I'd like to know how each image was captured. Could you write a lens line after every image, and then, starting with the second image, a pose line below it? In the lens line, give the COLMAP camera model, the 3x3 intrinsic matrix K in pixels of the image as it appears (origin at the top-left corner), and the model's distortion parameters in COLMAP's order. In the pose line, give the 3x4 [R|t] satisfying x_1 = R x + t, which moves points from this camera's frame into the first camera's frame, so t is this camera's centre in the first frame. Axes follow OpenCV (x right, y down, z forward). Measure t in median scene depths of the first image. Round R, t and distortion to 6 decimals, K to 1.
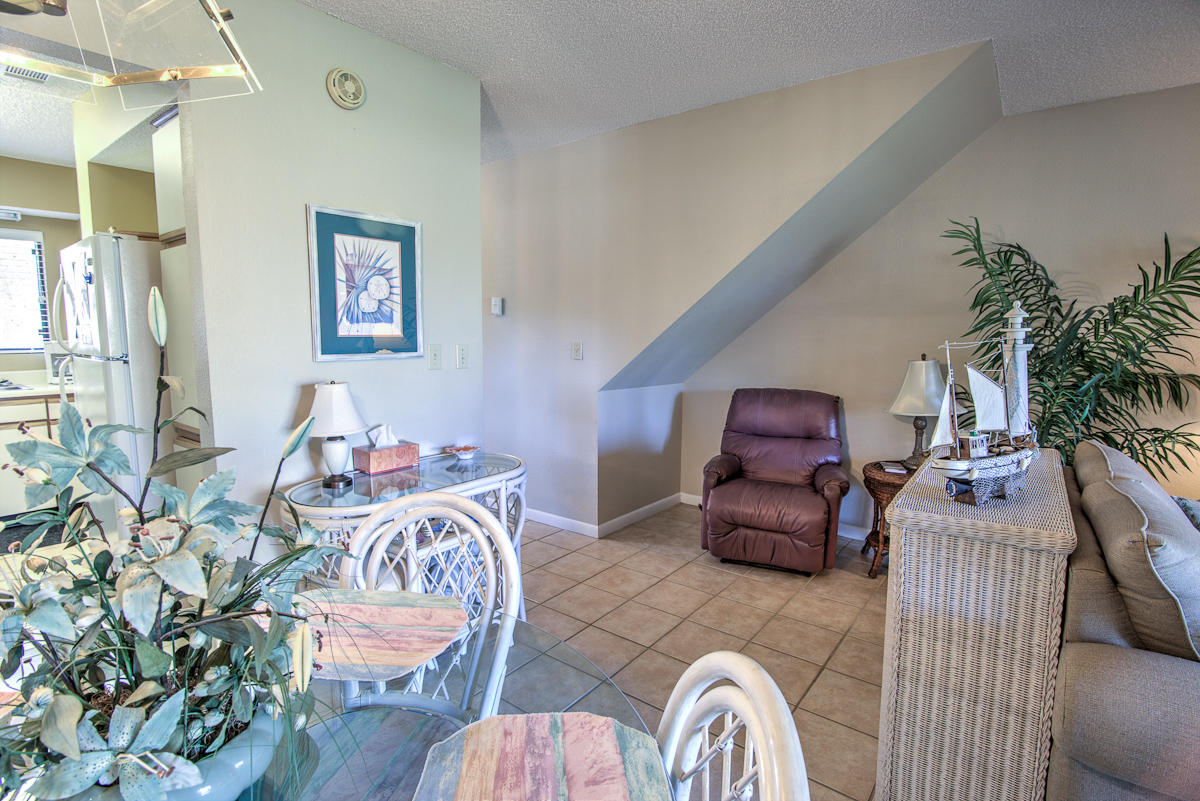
lens RADIAL K [[591.7, 0, 597.9], [0, 591.7, 394.0], [0, 0, 1]] dist [-0.025293, 0.001908]
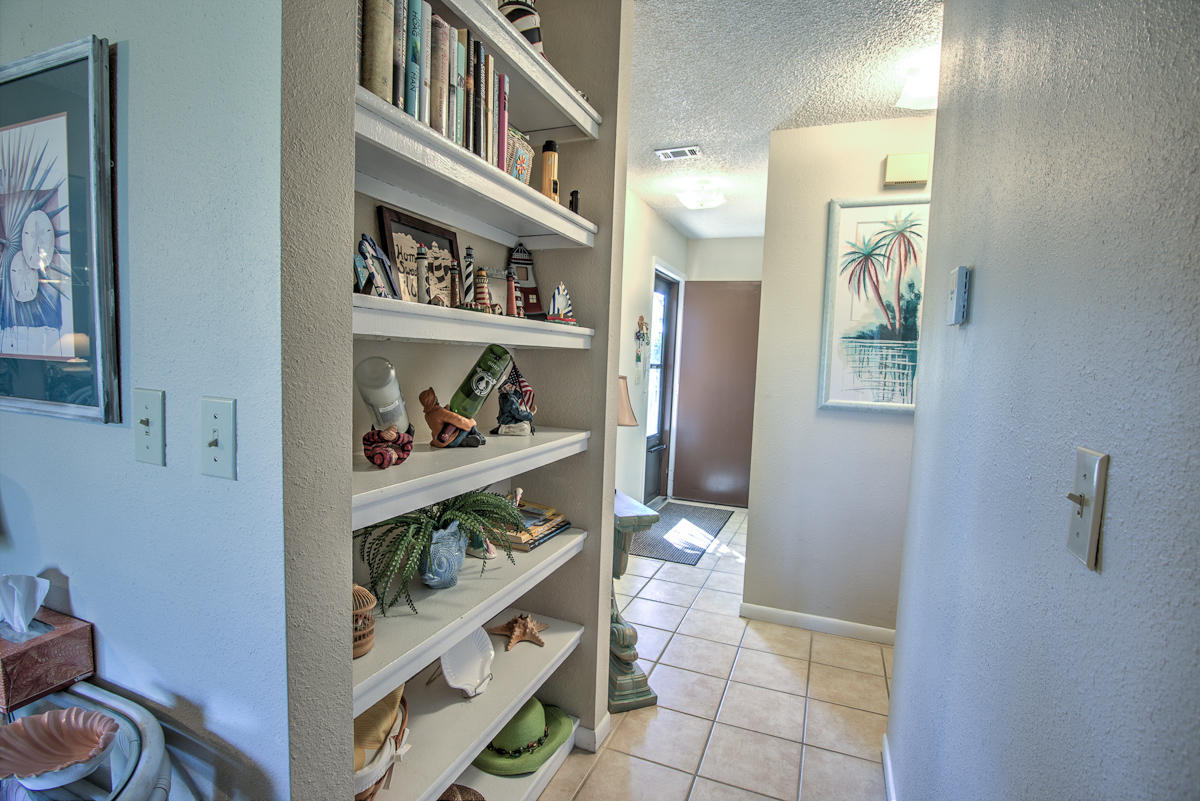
lens RADIAL K [[591.7, 0, 598.8], [0, 591.7, 401.0], [0, 0, 1]] dist [-0.025293, 0.001908]
pose [[0.273891, 0.077151, -0.958661, 0.125990], [-0.138413, 0.989563, 0.040093, -0.140489], [0.951749, 0.121711, 0.281711, 1.272073]]
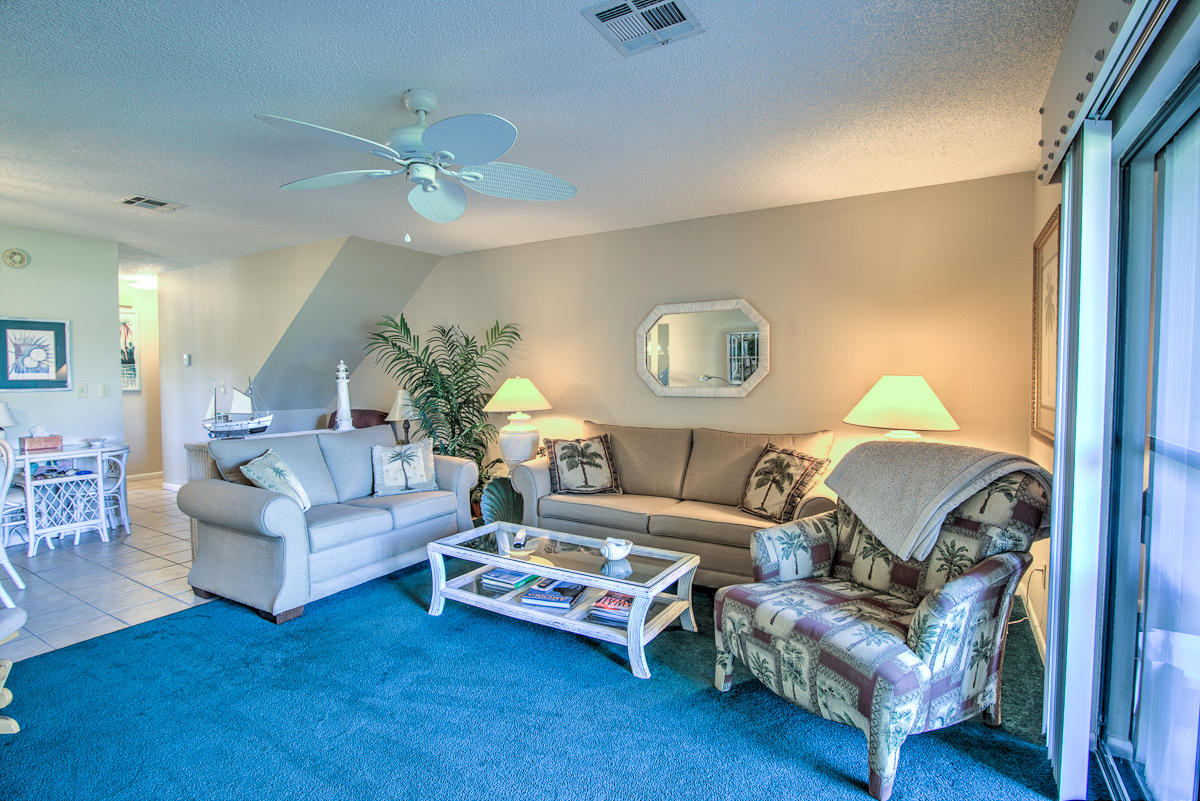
lens RADIAL K [[591.7, 0, 591.4], [0, 591.7, 400.0], [0, 0, 1]] dist [-0.025293, 0.001908]
pose [[0.994905, -0.012606, 0.100023, 1.260527], [0.018698, 0.998010, -0.060211, 0.119125], [-0.099065, 0.061775, 0.993162, -1.081801]]
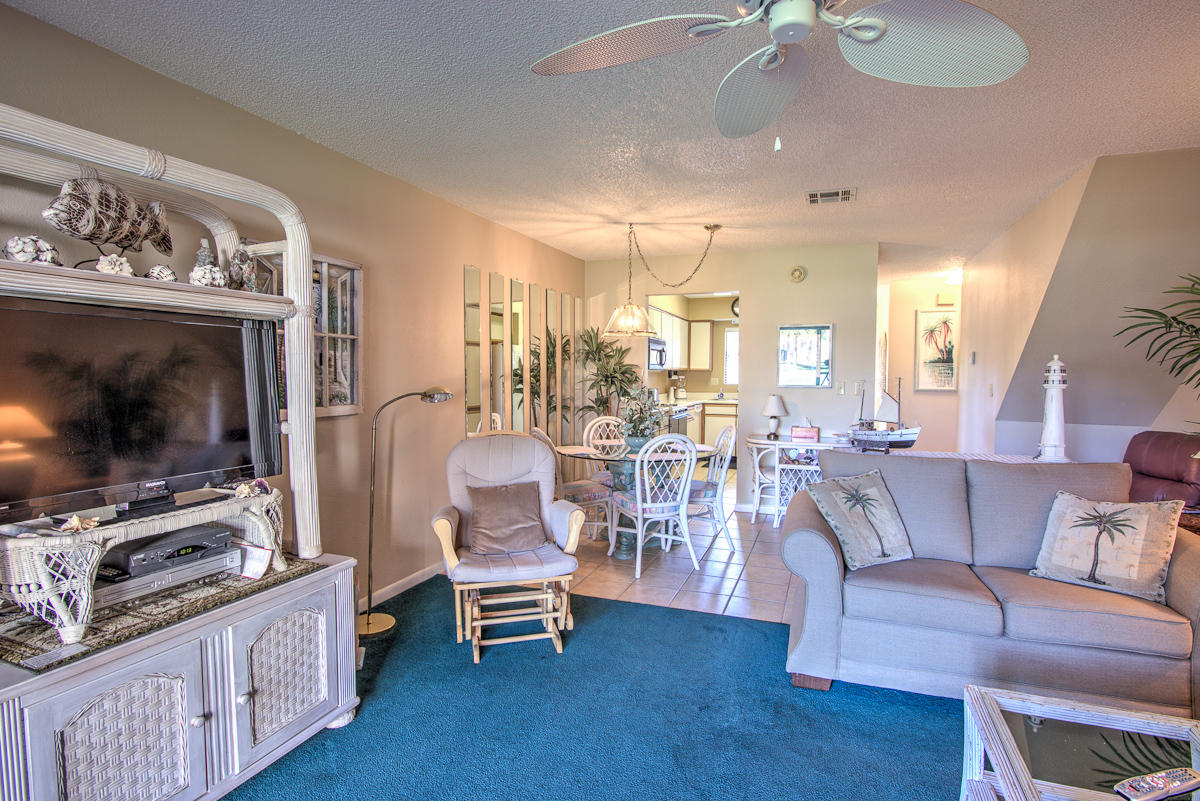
lens RADIAL K [[591.7, 0, 593.5], [0, 591.7, 401.0], [0, 0, 1]] dist [-0.025293, 0.001908]
pose [[0.271353, 0.042822, -0.961527, 1.574200], [-0.105418, 0.994322, 0.014532, 0.044139], [0.956689, 0.097419, 0.274327, -0.383972]]
